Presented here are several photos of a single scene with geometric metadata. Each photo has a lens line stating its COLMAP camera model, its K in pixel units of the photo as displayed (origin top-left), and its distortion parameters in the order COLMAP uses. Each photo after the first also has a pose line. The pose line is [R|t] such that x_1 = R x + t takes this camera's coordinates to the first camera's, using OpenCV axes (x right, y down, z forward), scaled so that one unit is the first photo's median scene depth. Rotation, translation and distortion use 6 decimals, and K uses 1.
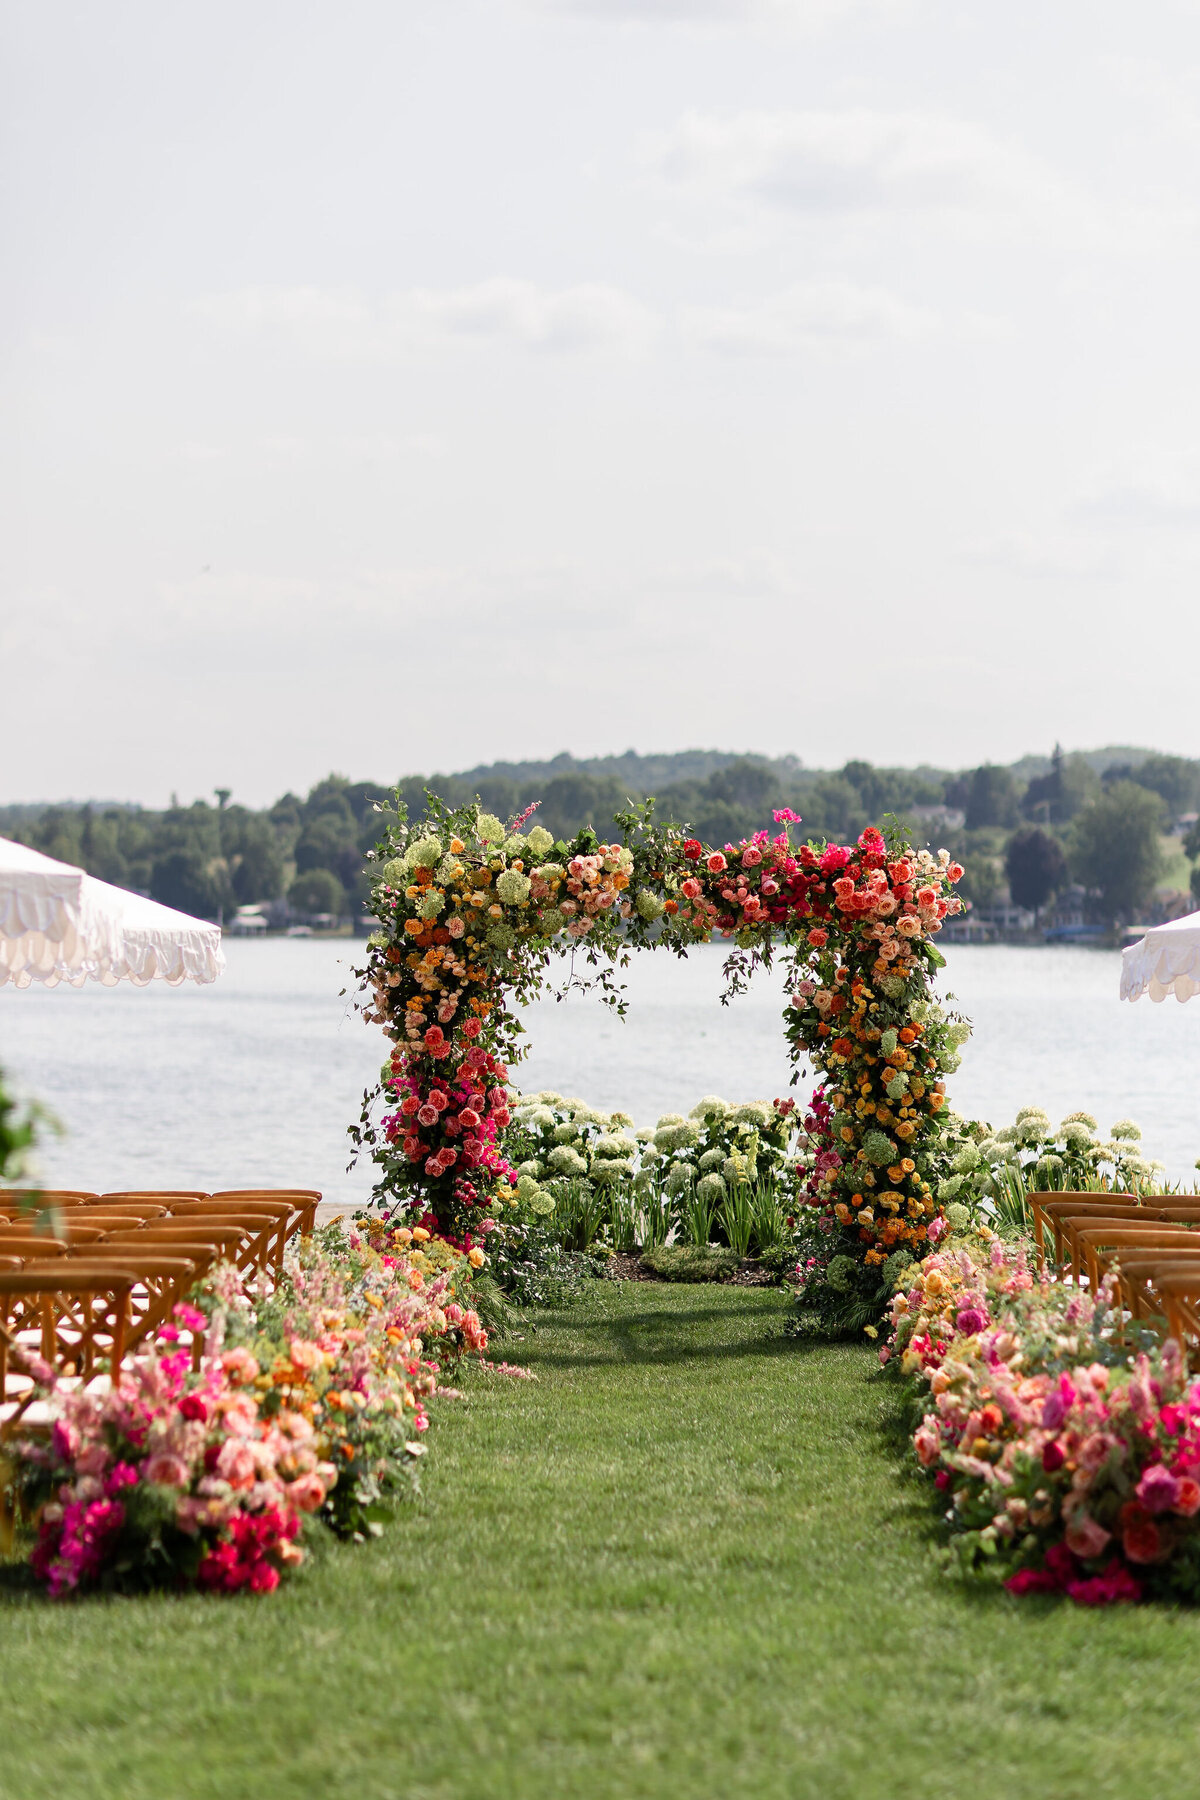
lens RADIAL K [[4339.3, 0, 600.0], [0, 4339.3, 900.0], [0, 0, 1]] dist [0.158487, 1.015777]
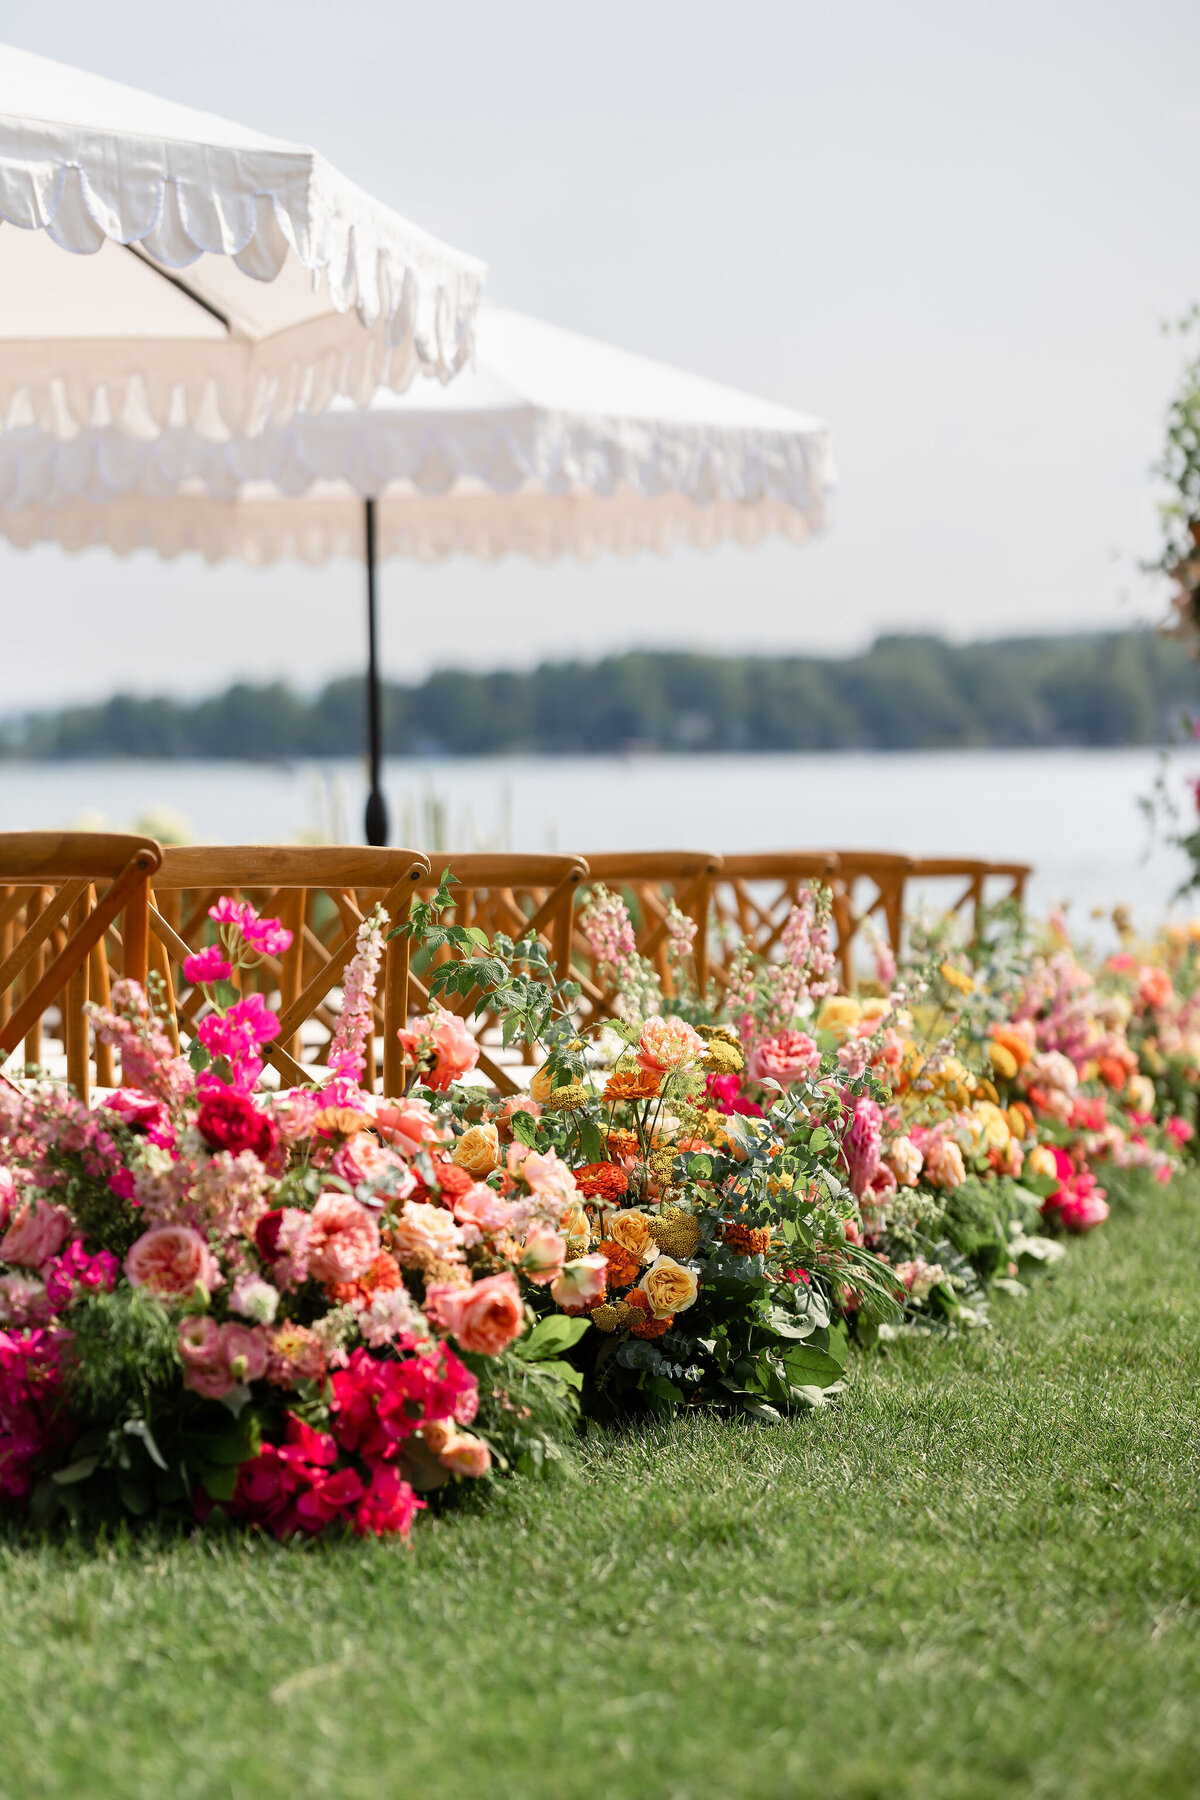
lens RADIAL K [[4339.3, 0, 600.0], [0, 4339.3, 900.0], [0, 0, 1]] dist [0.158487, 1.015777]
pose [[0.968487, -0.013254, -0.248712, 0.029793], [0.022193, 0.999203, 0.033172, 0.044498], [0.248074, -0.037646, 0.968009, 0.322569]]
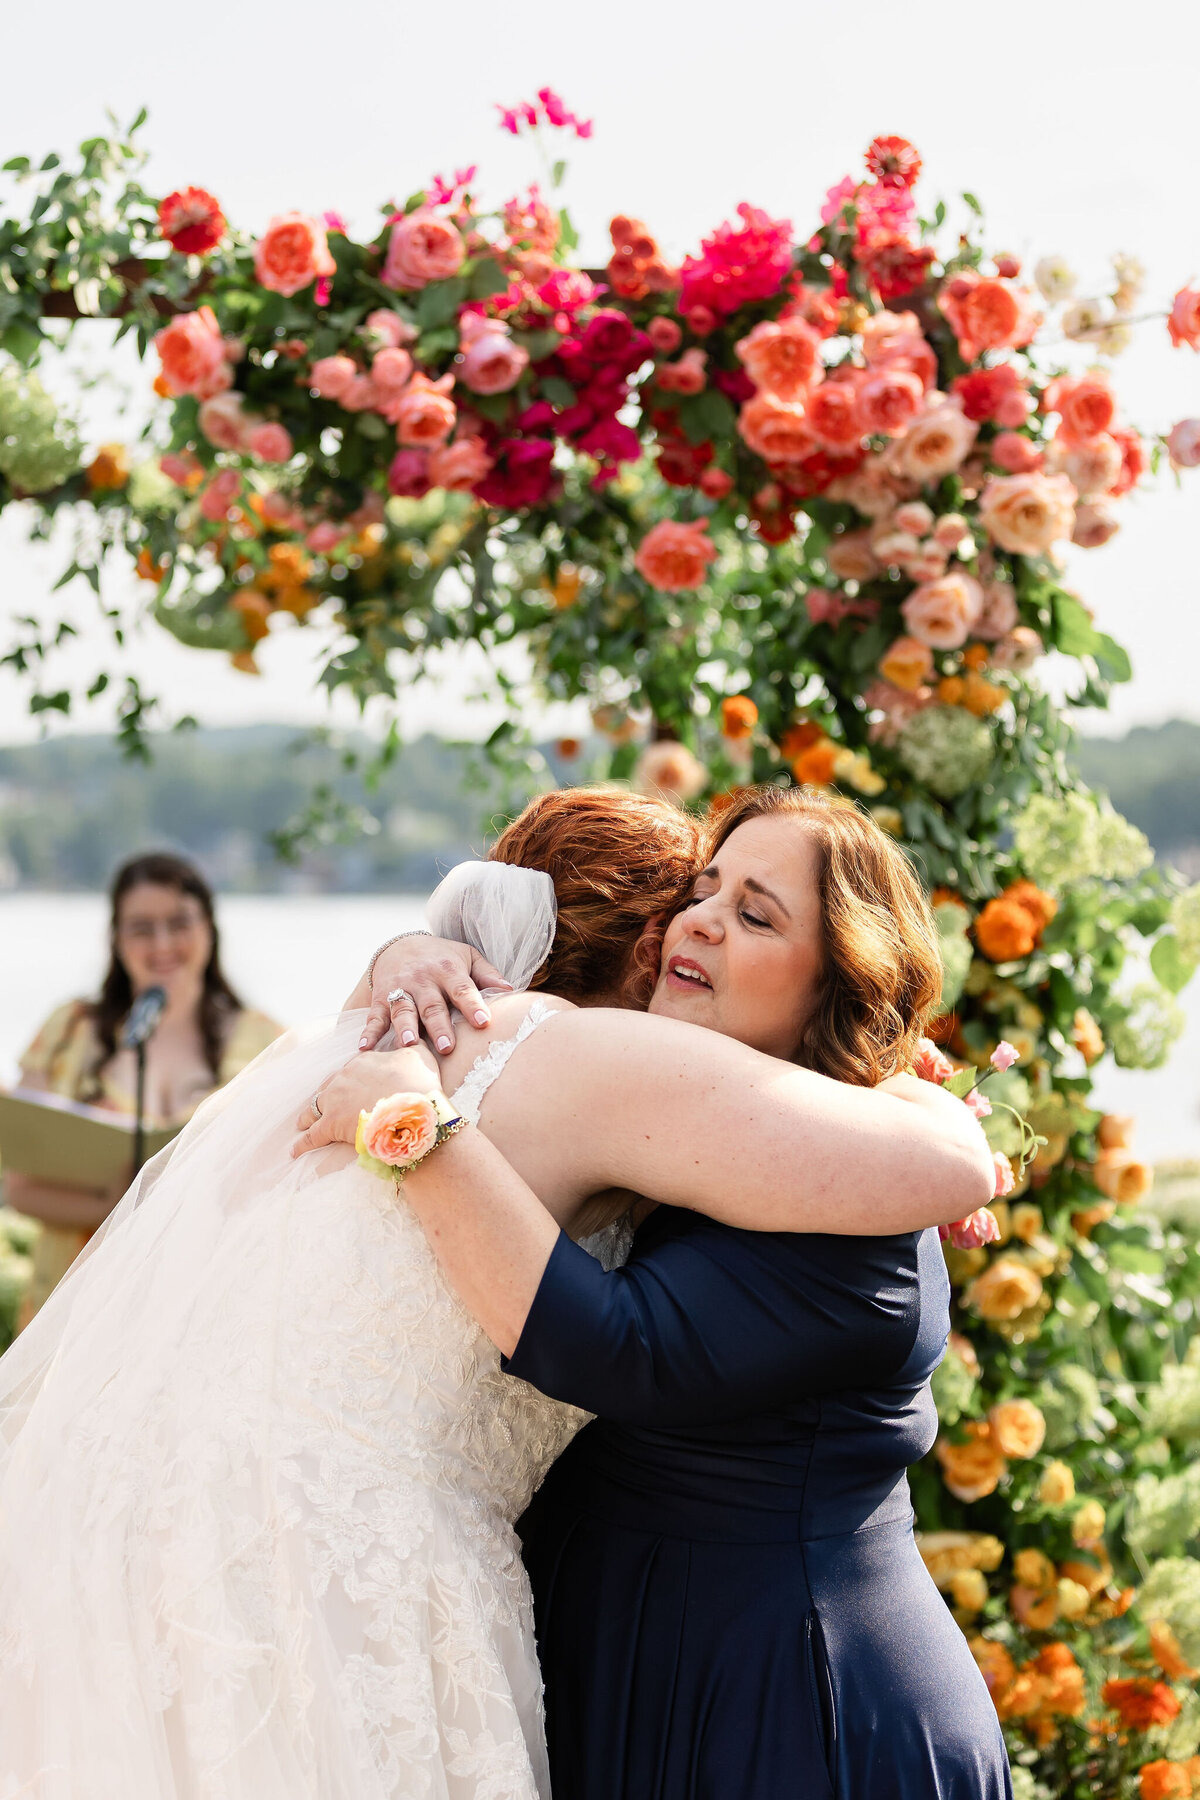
lens RADIAL K [[3689.2, 0, 599.0], [0, 3689.2, 749.4], [0, 0, 1]] dist [0.084234, 0.109394]
pose [[0.994139, 0.004170, 0.108024, 0.021510], [-0.000500, 0.999422, -0.033978, 0.027715], [-0.108104, 0.033725, 0.993567, 0.778051]]
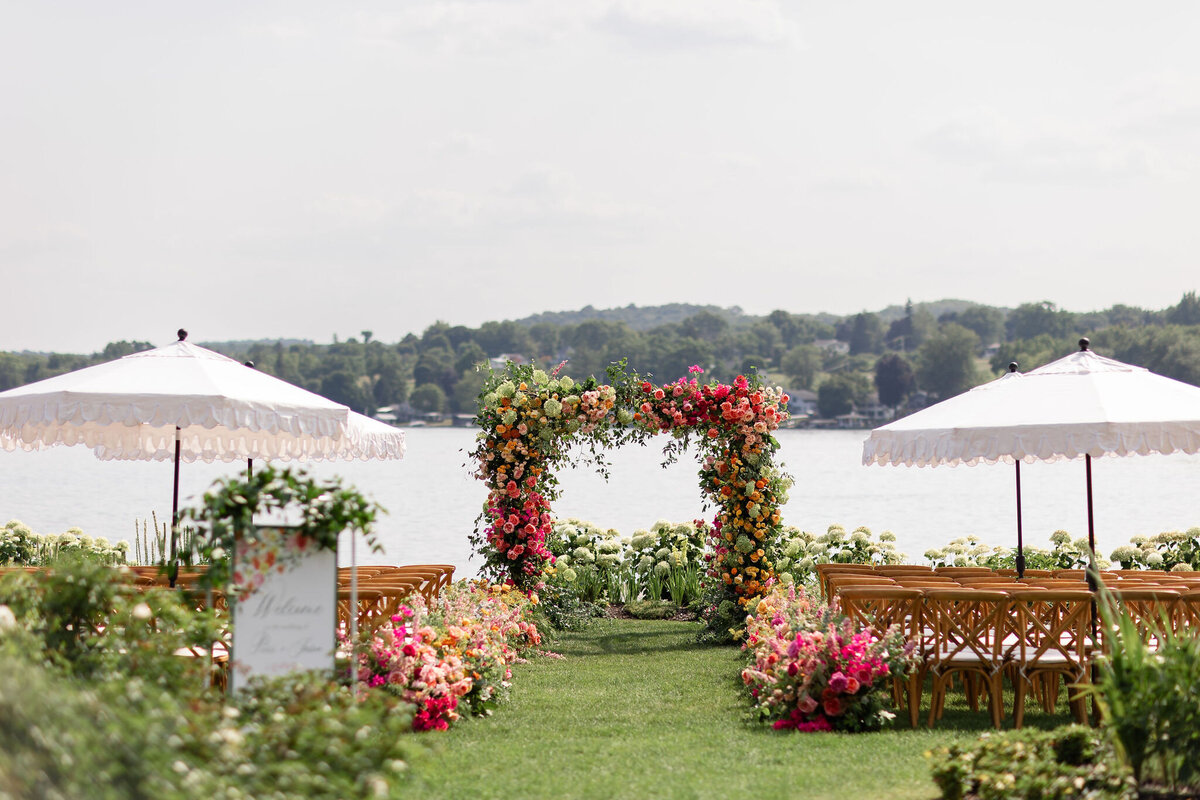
lens RADIAL K [[2892.9, 0, 600.0], [0, 2892.9, 400.0], [0, 0, 1]] dist [0.158487, 1.015777]
pose [[0.999974, -0.005381, -0.004856, 0.006920], [0.005380, 0.999986, -0.000067, -0.006168], [0.004856, 0.000041, 0.999988, -0.269210]]
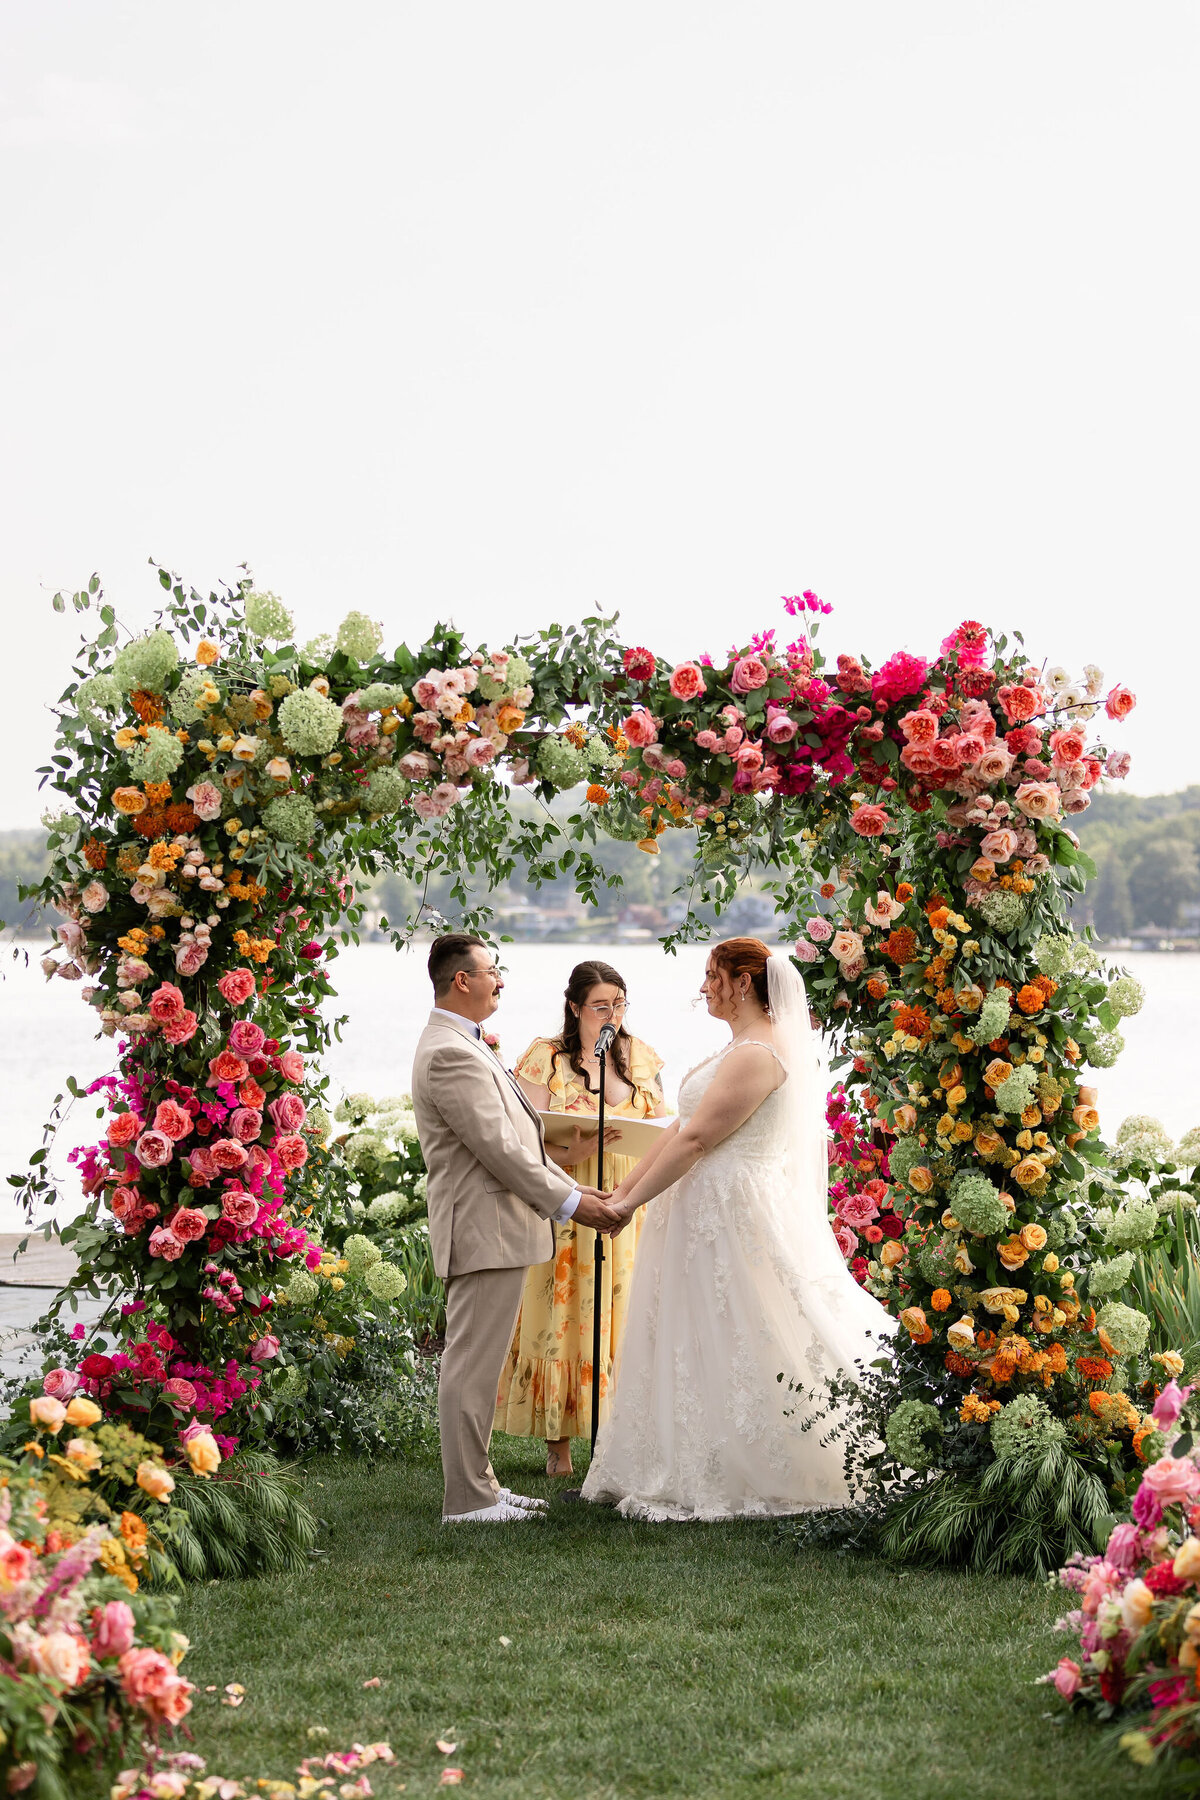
lens RADIAL K [[3570.8, 0, 599.6], [0, 3570.8, 894.0], [0, 0, 1]] dist [0.103645, 0.132573]
pose [[0.999769, 0.000020, 0.021508, 0.006333], [0.000124, 0.999977, -0.006716, 0.020865], [-0.021508, 0.006717, 0.999746, 0.548259]]
